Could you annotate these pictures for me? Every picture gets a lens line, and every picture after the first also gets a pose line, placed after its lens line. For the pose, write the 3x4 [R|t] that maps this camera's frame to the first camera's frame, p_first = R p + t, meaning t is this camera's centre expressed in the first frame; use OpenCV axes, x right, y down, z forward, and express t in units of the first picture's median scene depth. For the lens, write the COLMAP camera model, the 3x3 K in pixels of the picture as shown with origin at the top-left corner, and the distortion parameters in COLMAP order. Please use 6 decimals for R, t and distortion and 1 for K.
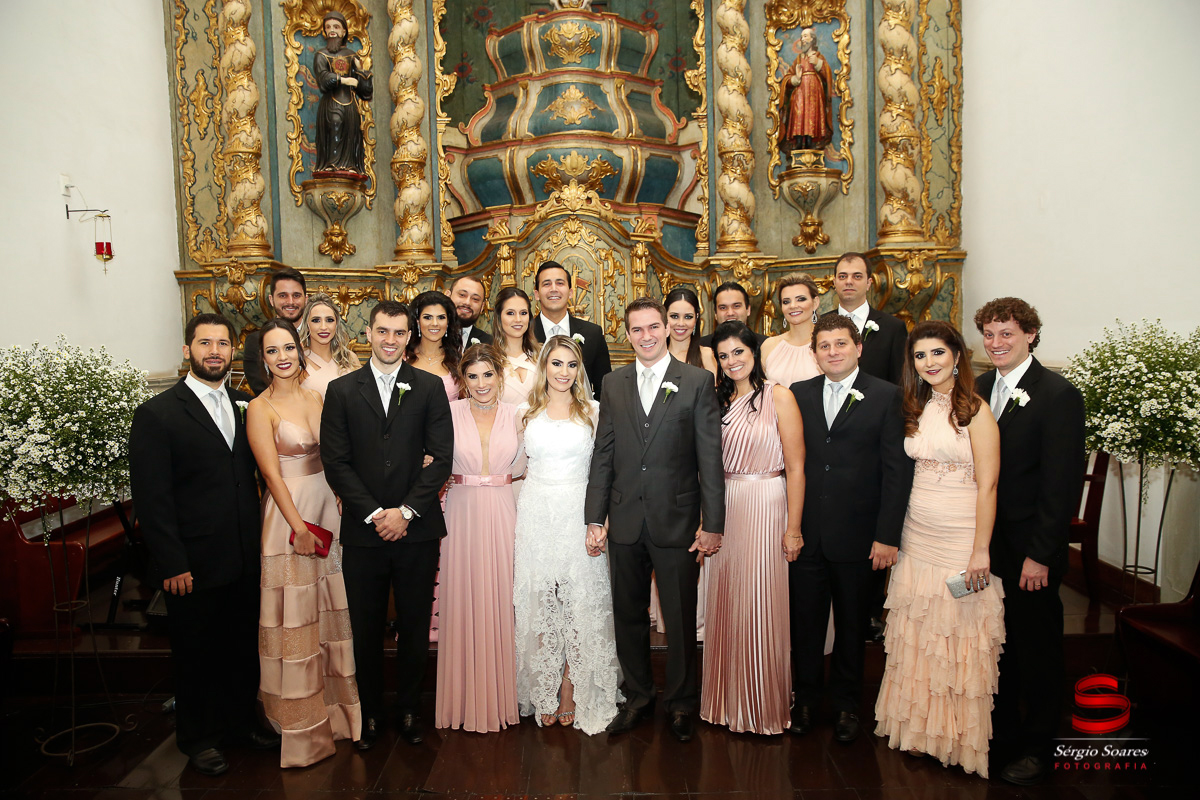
lens RADIAL K [[831.9, 0, 590.9], [0, 831.9, 409.5], [0, 0, 1]] dist [-0.108012, 0.064517]
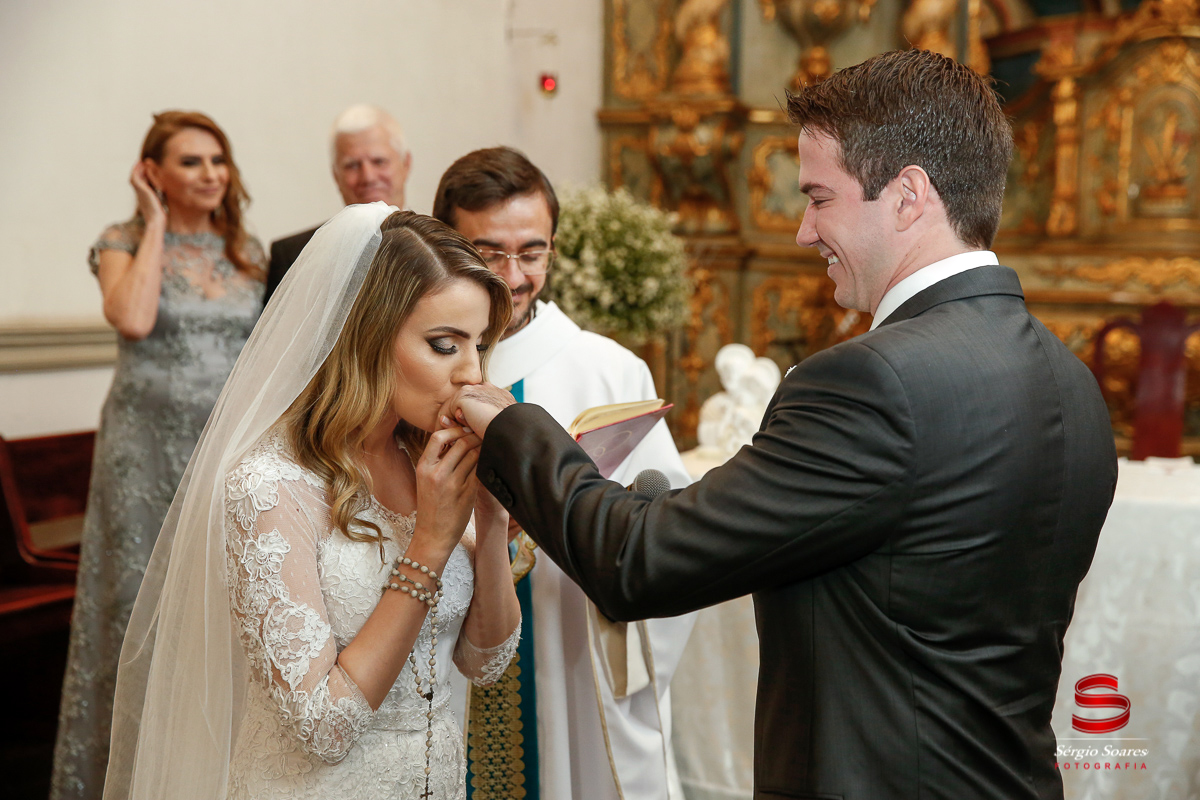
lens RADIAL K [[1872.3, 0, 591.1], [0, 1872.3, 399.1], [0, 0, 1]] dist [0.116982, 0.000000]
pose [[0.942551, 0.062055, -0.328248, 0.053850], [-0.067937, 0.997669, -0.006469, 0.098557], [0.327081, 0.028398, 0.944570, -0.582783]]
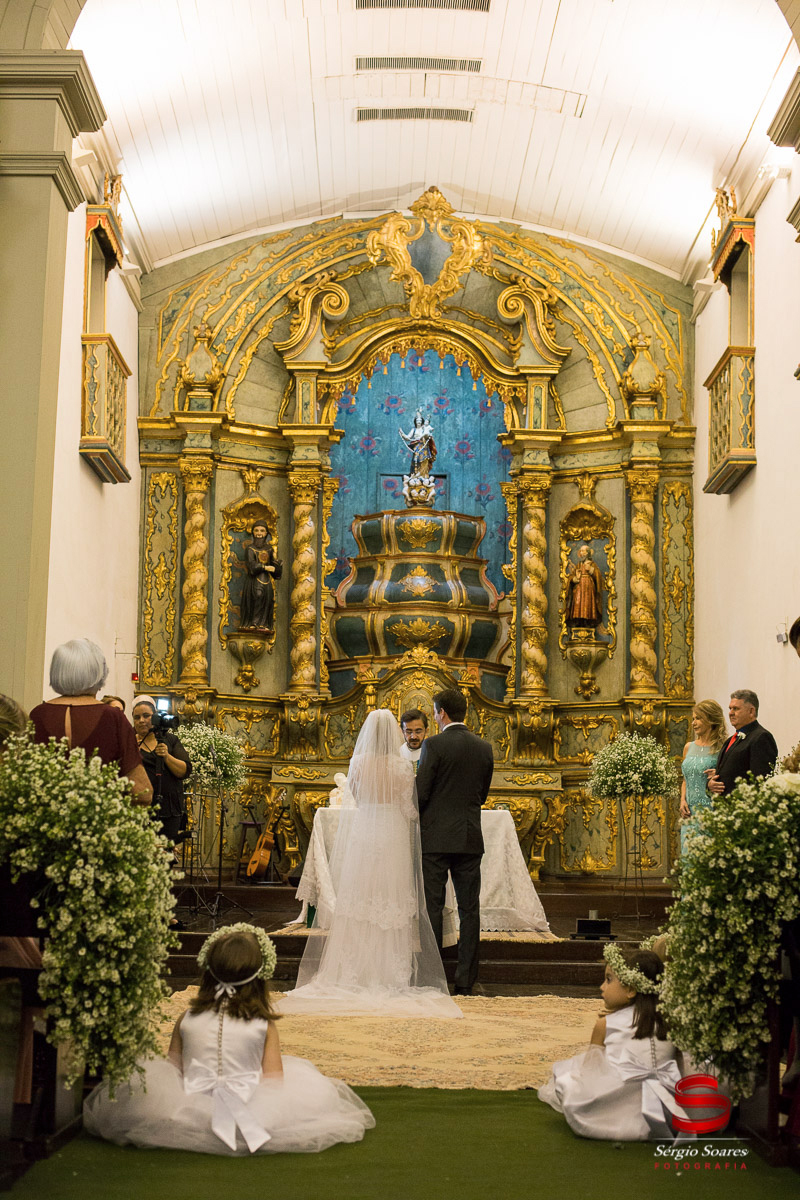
lens RADIAL K [[1599.4, 0, 407.2], [0, 1599.4, 612.1], [0, 0, 1]] dist [0.112252, 0.000000]
pose [[0.999092, 0.042436, 0.003719, -0.055194], [-0.040511, 0.973486, -0.225130, 0.298151], [-0.013174, 0.224775, 0.974322, -1.719846]]
